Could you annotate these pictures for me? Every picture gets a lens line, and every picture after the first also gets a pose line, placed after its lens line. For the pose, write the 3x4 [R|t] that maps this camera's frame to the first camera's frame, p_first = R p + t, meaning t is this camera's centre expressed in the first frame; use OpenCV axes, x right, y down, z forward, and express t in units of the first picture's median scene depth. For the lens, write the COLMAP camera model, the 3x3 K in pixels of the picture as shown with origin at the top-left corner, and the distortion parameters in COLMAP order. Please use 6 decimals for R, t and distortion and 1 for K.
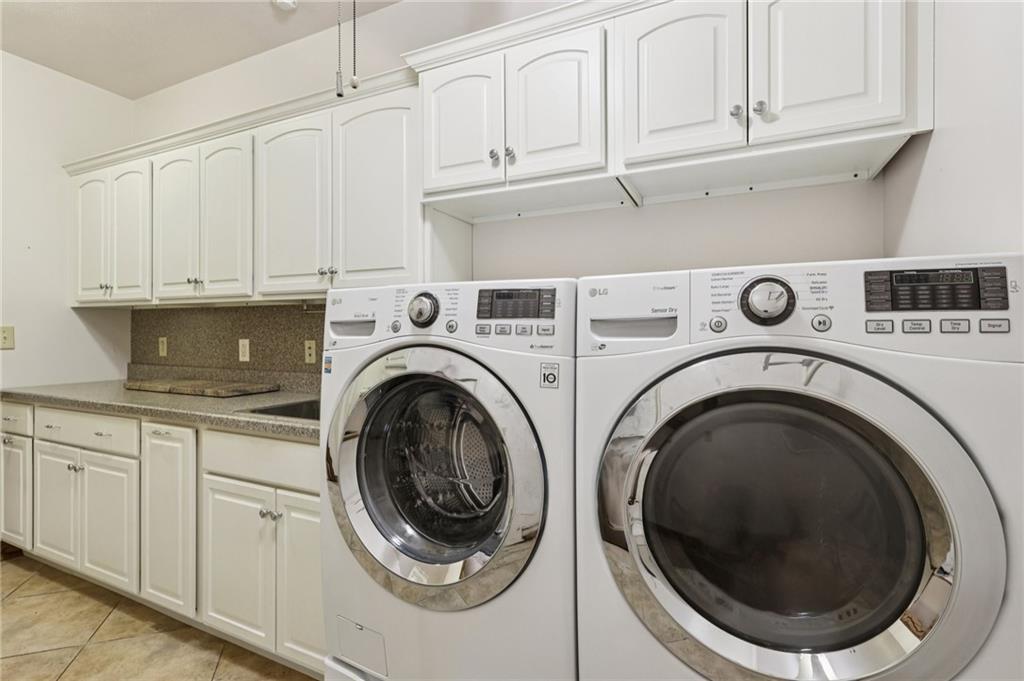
lens RADIAL K [[472.8, 0, 512.0], [0, 472.8, 340.5], [0, 0, 1]] dist [0.001496, 0.000180]
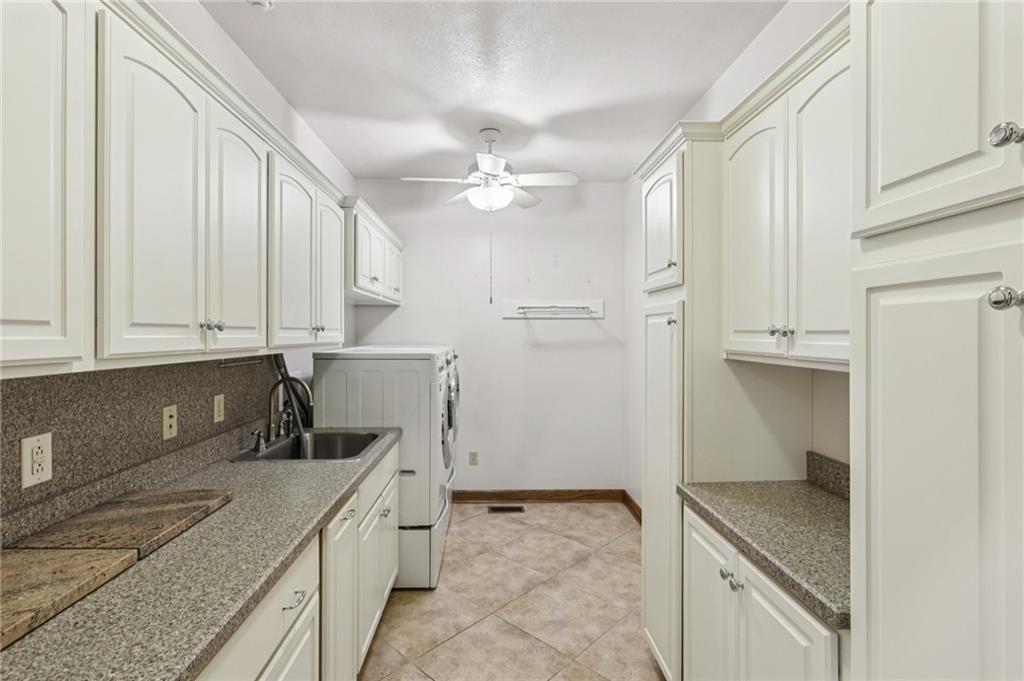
lens RADIAL K [[472.8, 0, 512.0], [0, 472.8, 340.5], [0, 0, 1]] dist [0.001496, 0.000180]
pose [[-0.464246, -0.019927, 0.885482, -1.247371], [0.001694, 0.999725, 0.023386, -0.109466], [-0.885705, 0.012357, -0.464085, 0.852388]]
